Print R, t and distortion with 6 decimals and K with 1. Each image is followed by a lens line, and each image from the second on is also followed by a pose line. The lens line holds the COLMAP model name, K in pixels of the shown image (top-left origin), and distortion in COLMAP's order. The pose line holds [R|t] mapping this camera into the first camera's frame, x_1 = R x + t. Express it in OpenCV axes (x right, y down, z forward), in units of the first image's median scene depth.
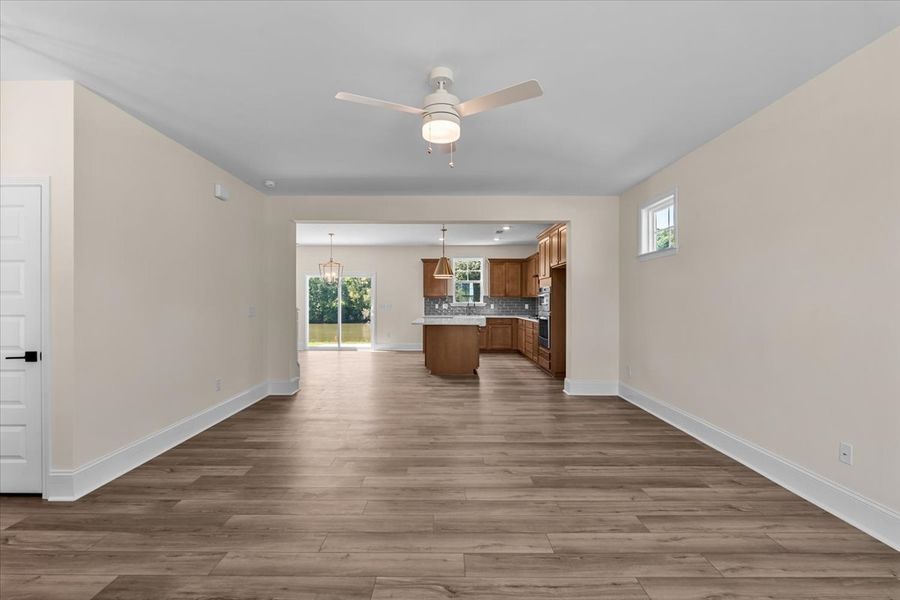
lens RADIAL K [[400.2, 0, 442.3], [0, 400.2, 300.9], [0, 0, 1]] dist [-0.003309, -0.000206]
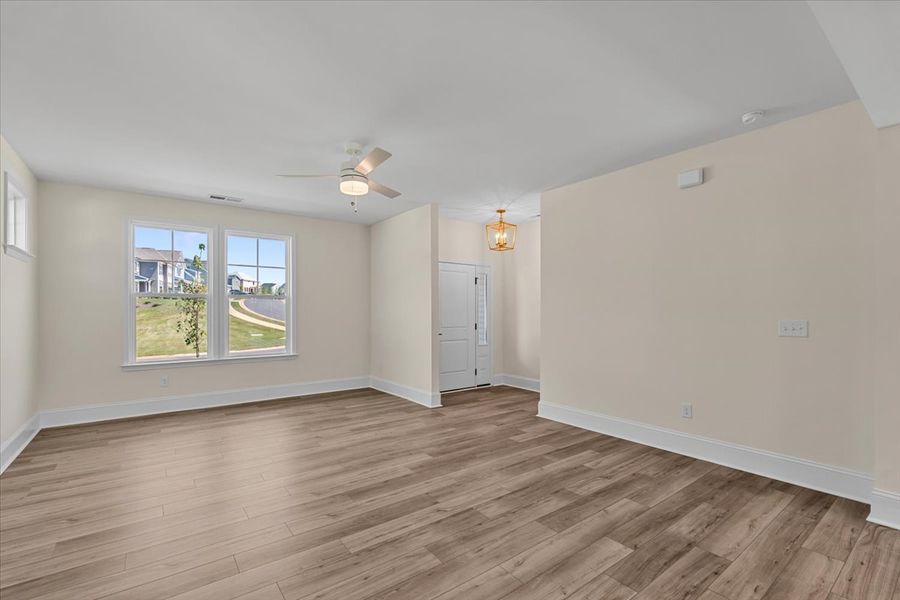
lens RADIAL K [[402.5, 0, 450.2], [0, 402.5, 313.4], [0, 0, 1]] dist [-0.005852, -0.000417]
pose [[-0.790440, 0.003072, -0.612532, 0.298922], [-0.001008, 0.999980, 0.006315, 0.000763], [0.612539, 0.005609, -0.790421, 1.176839]]
